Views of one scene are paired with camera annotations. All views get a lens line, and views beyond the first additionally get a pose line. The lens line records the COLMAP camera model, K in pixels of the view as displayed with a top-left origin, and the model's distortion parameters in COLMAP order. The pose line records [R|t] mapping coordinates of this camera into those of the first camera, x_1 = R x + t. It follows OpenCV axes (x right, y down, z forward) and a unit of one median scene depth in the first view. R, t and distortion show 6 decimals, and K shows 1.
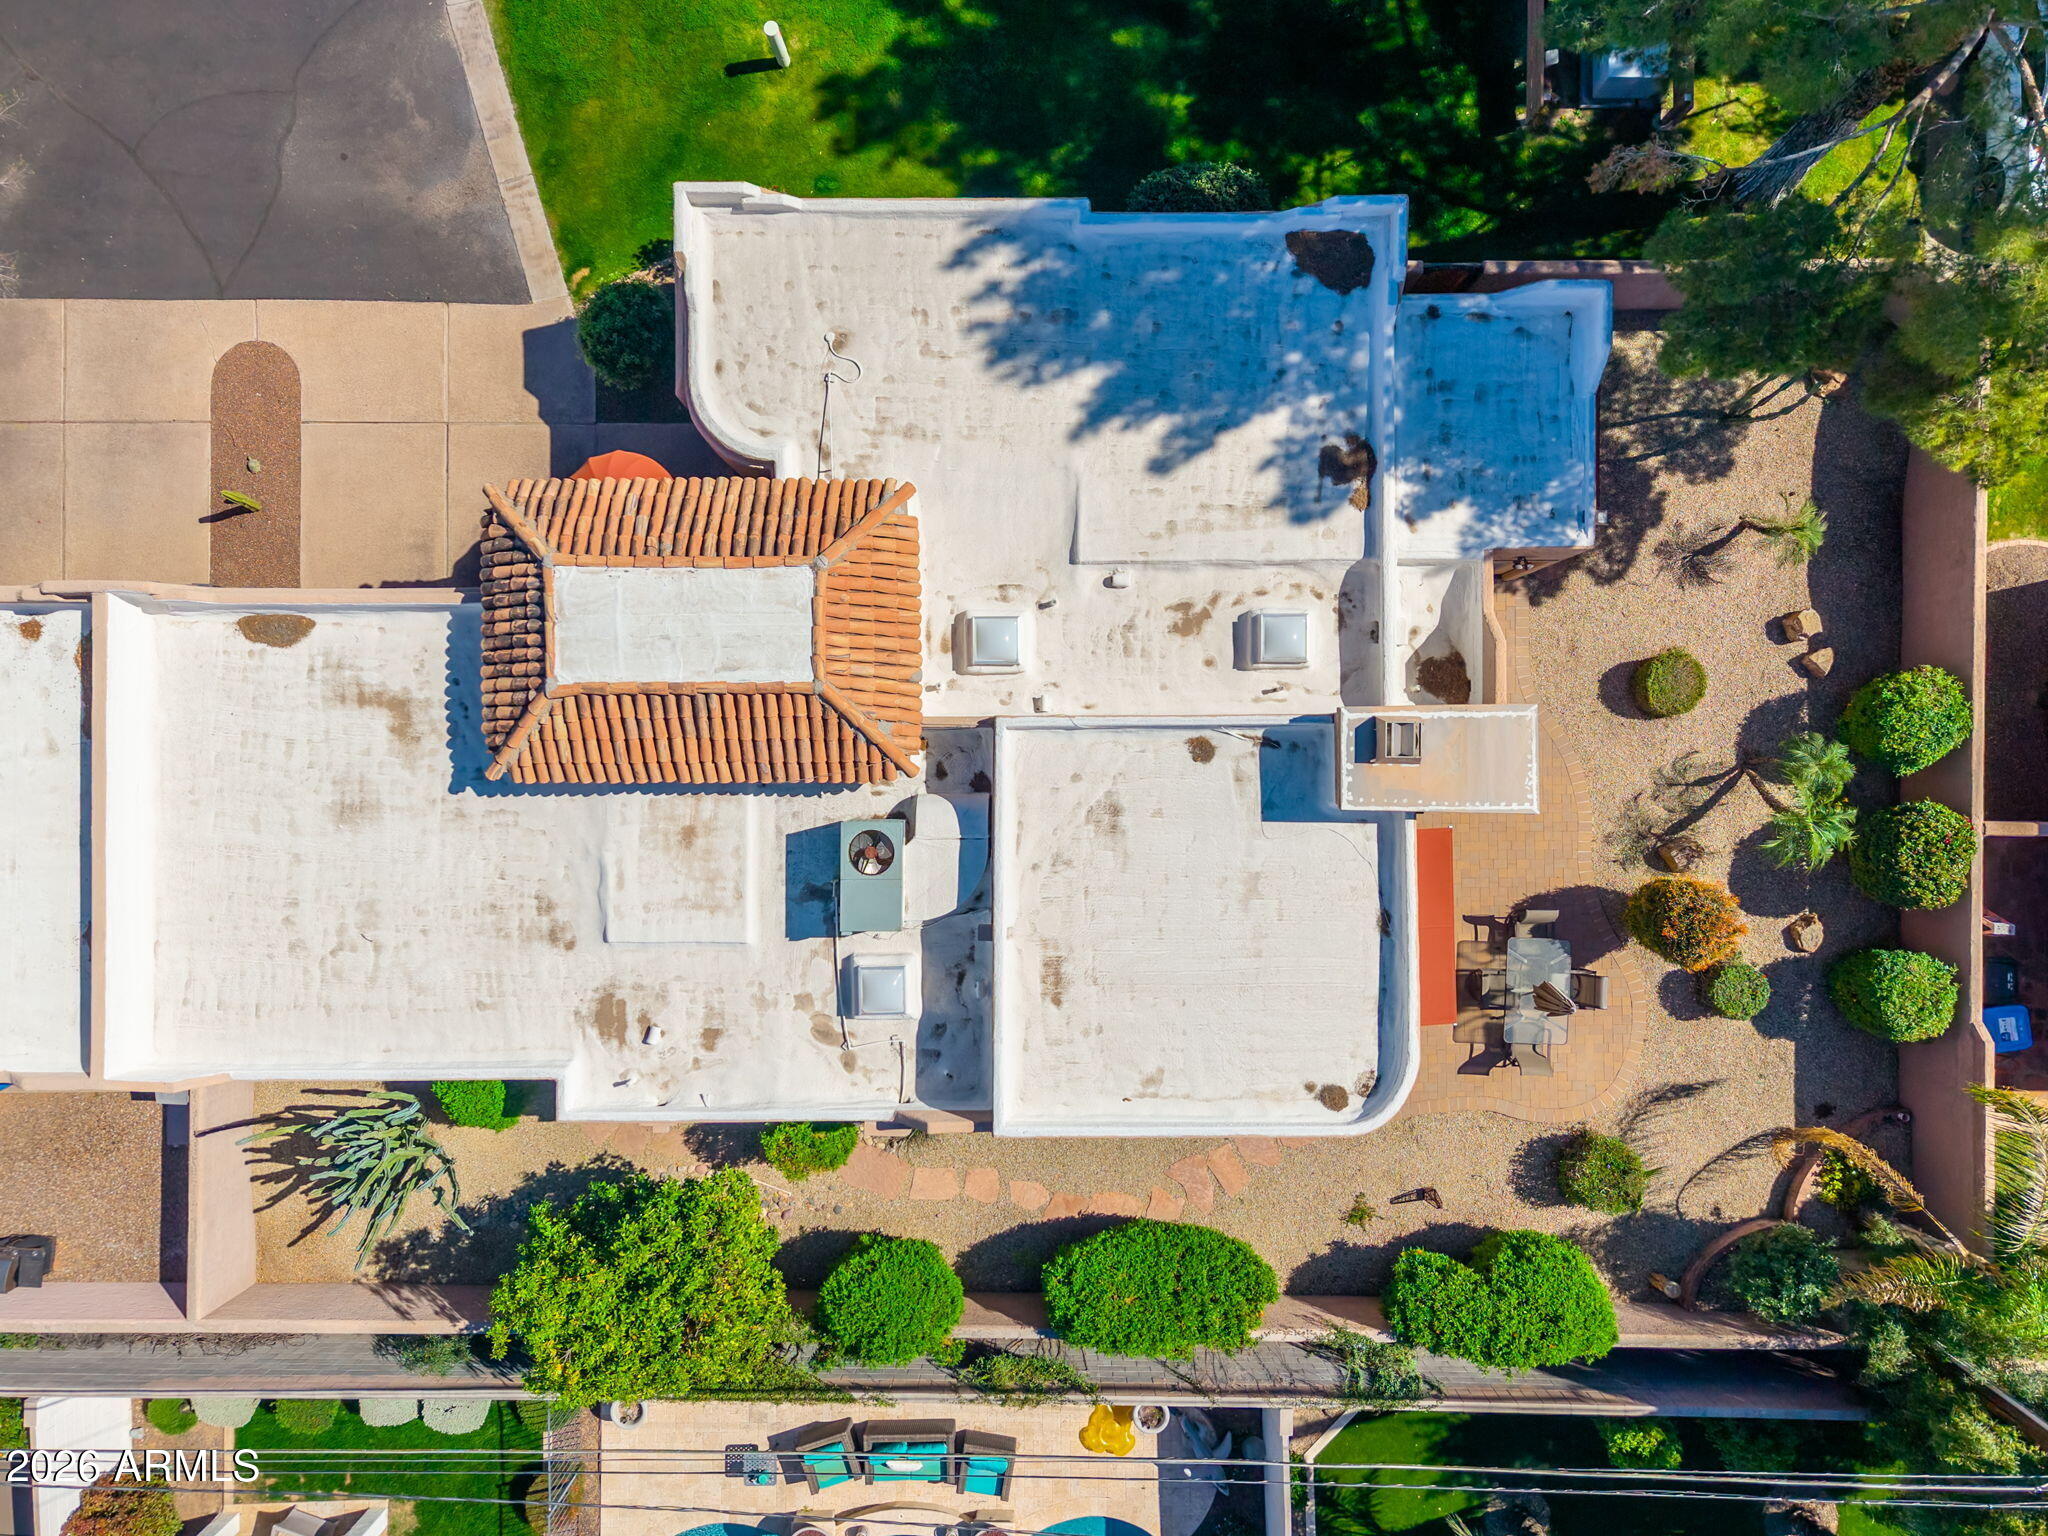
lens RADIAL K [[1350.8, 0, 1014.9], [0, 1350.8, 782.6], [0, 0, 1]] dist [0.044817, -0.026978]
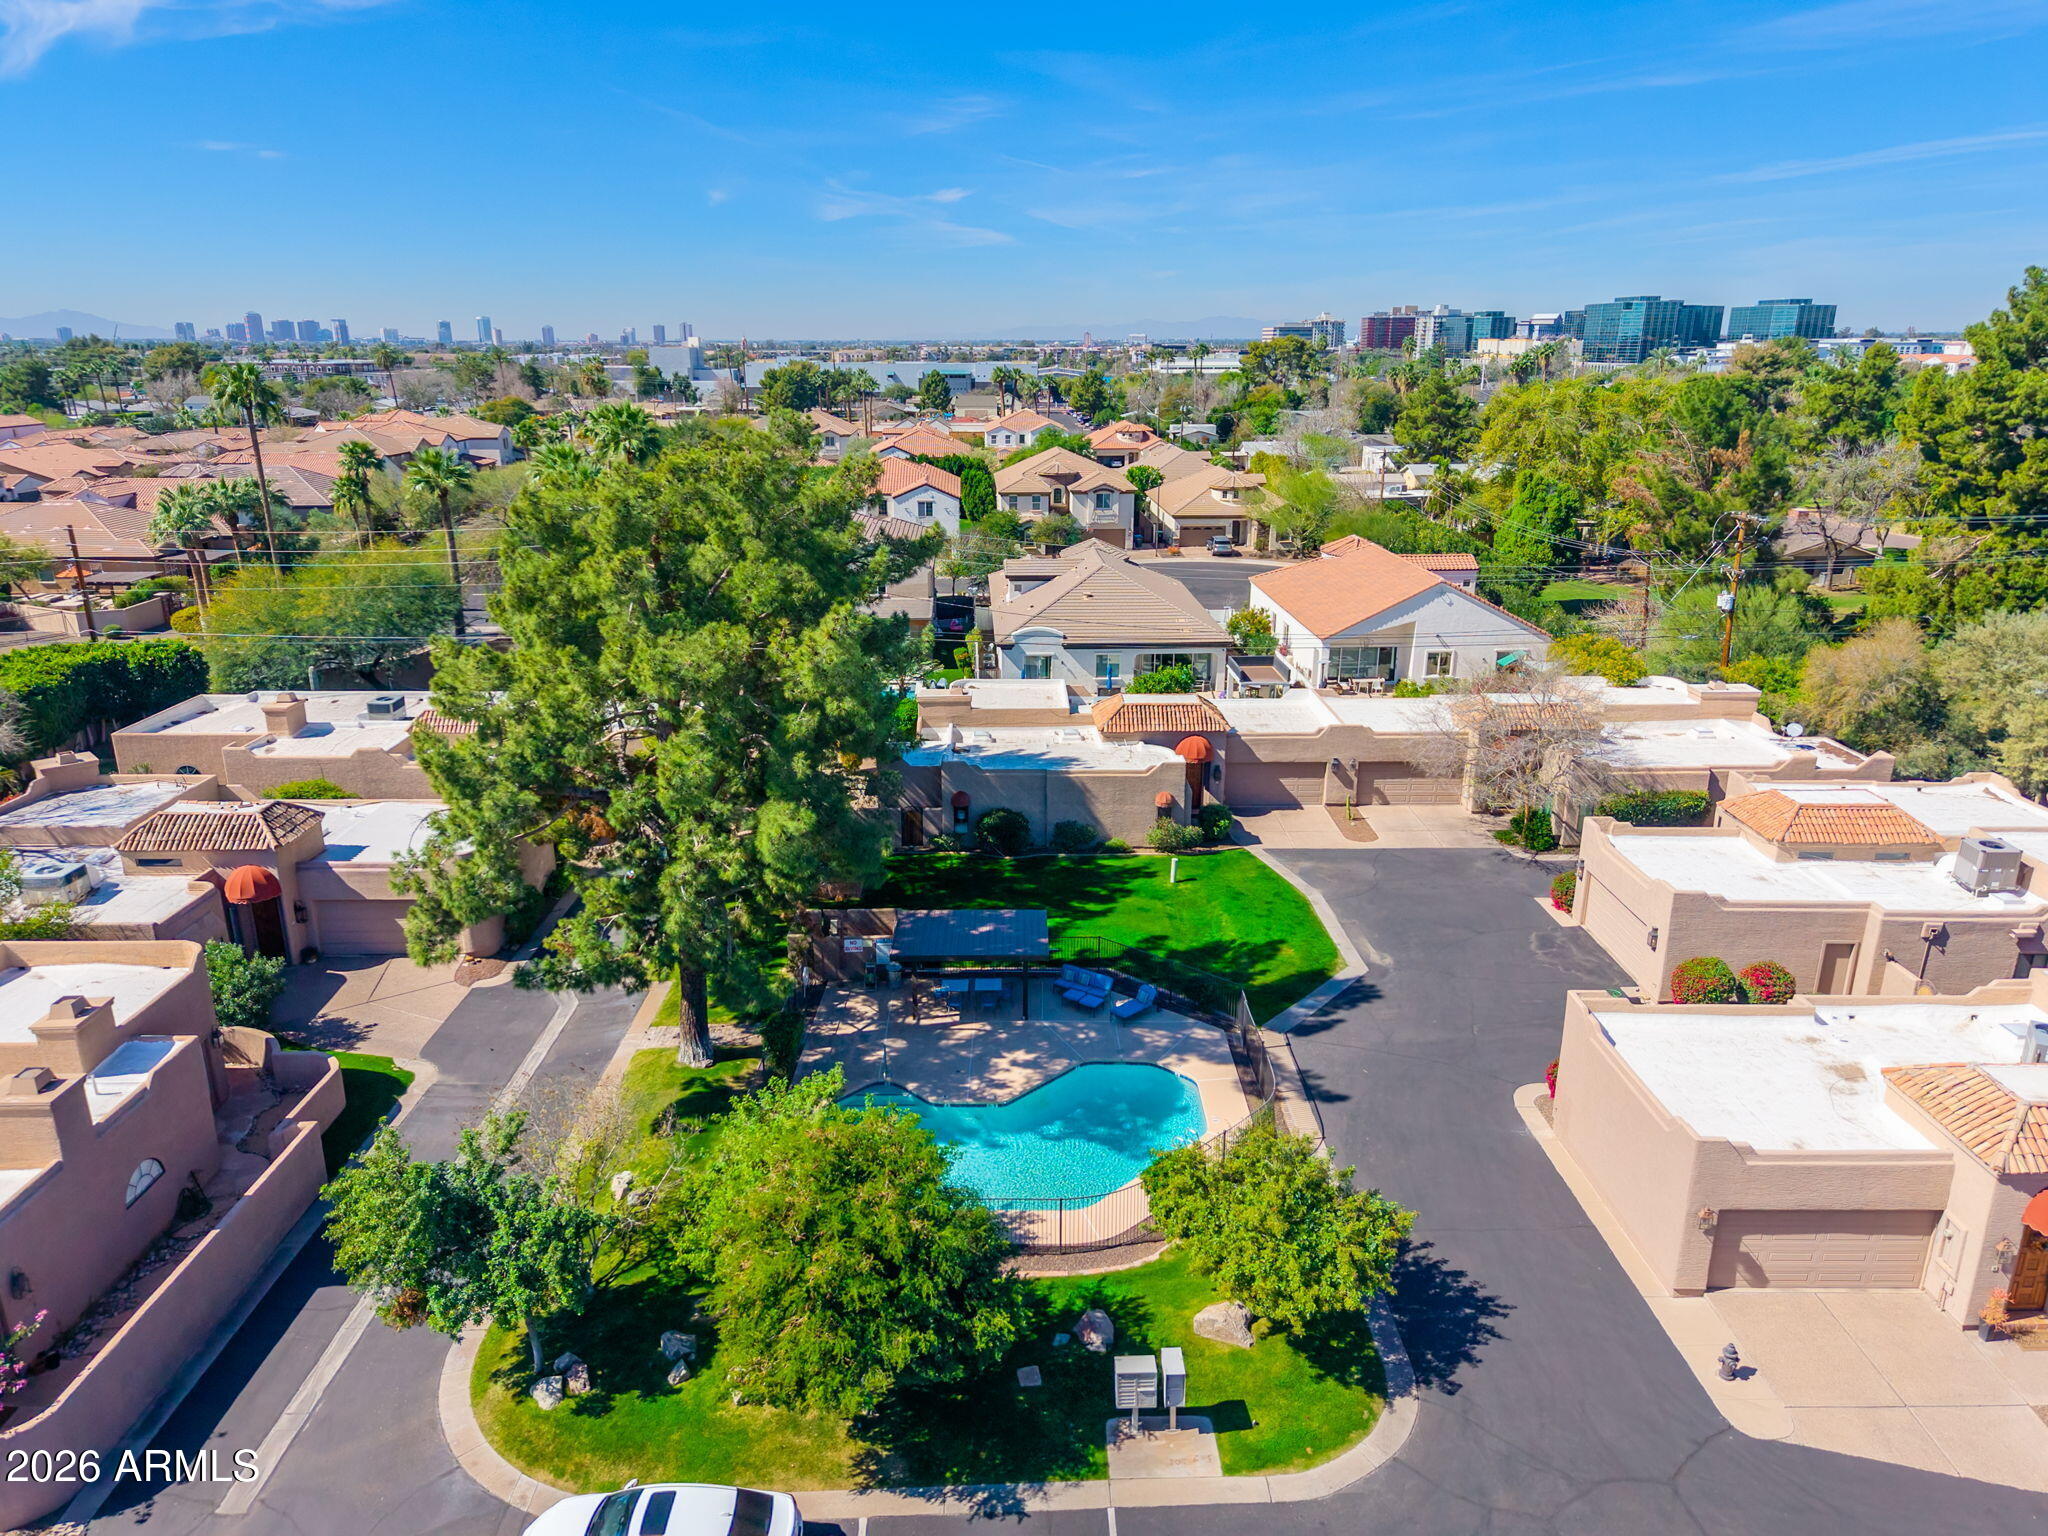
lens RADIAL K [[1384.8, 0, 995.4], [0, 1384.8, 769.2], [0, 0, 1]] dist [0.086857, -0.064585]
pose [[-0.999990, 0.004433, -0.000627, 0.167846], [-0.001893, -0.291736, 0.956497, -3.280408], [0.004057, 0.956489, 0.291741, 0.116563]]
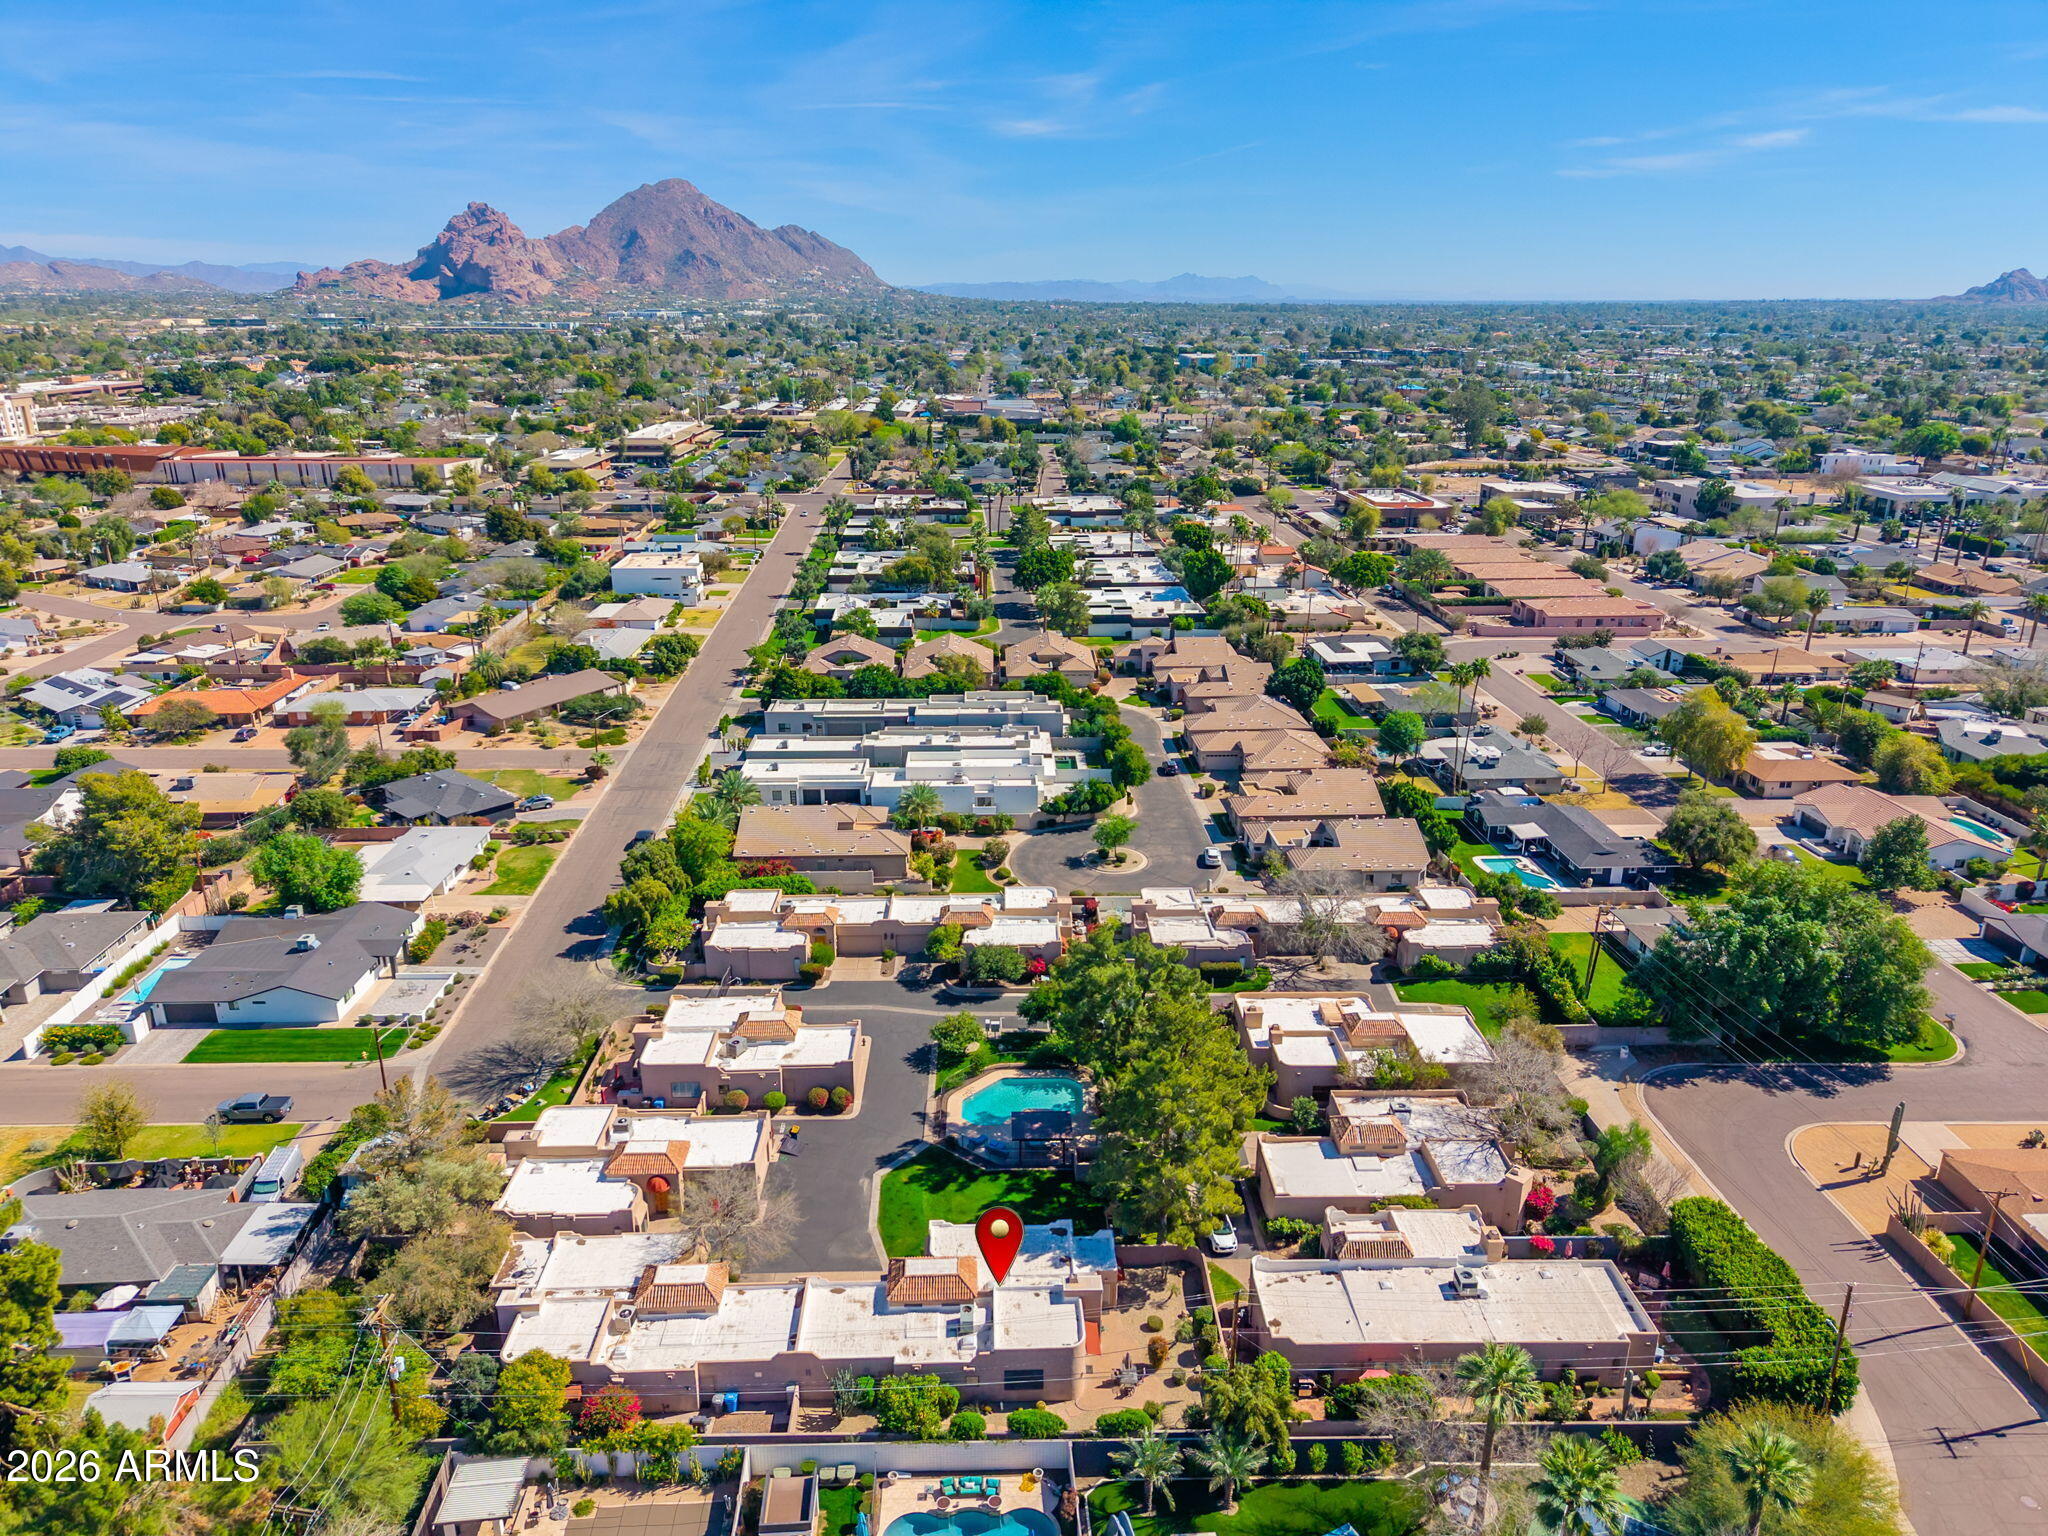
lens RADIAL K [[1350.8, 0, 1014.9], [0, 1350.8, 782.6], [0, 0, 1]] dist [0.044817, -0.026978]
pose [[0.999523, -0.005435, 0.030416, -0.071710], [0.030465, 0.337533, -0.940821, 3.744247], [-0.005153, 0.941298, 0.337537, -2.237805]]
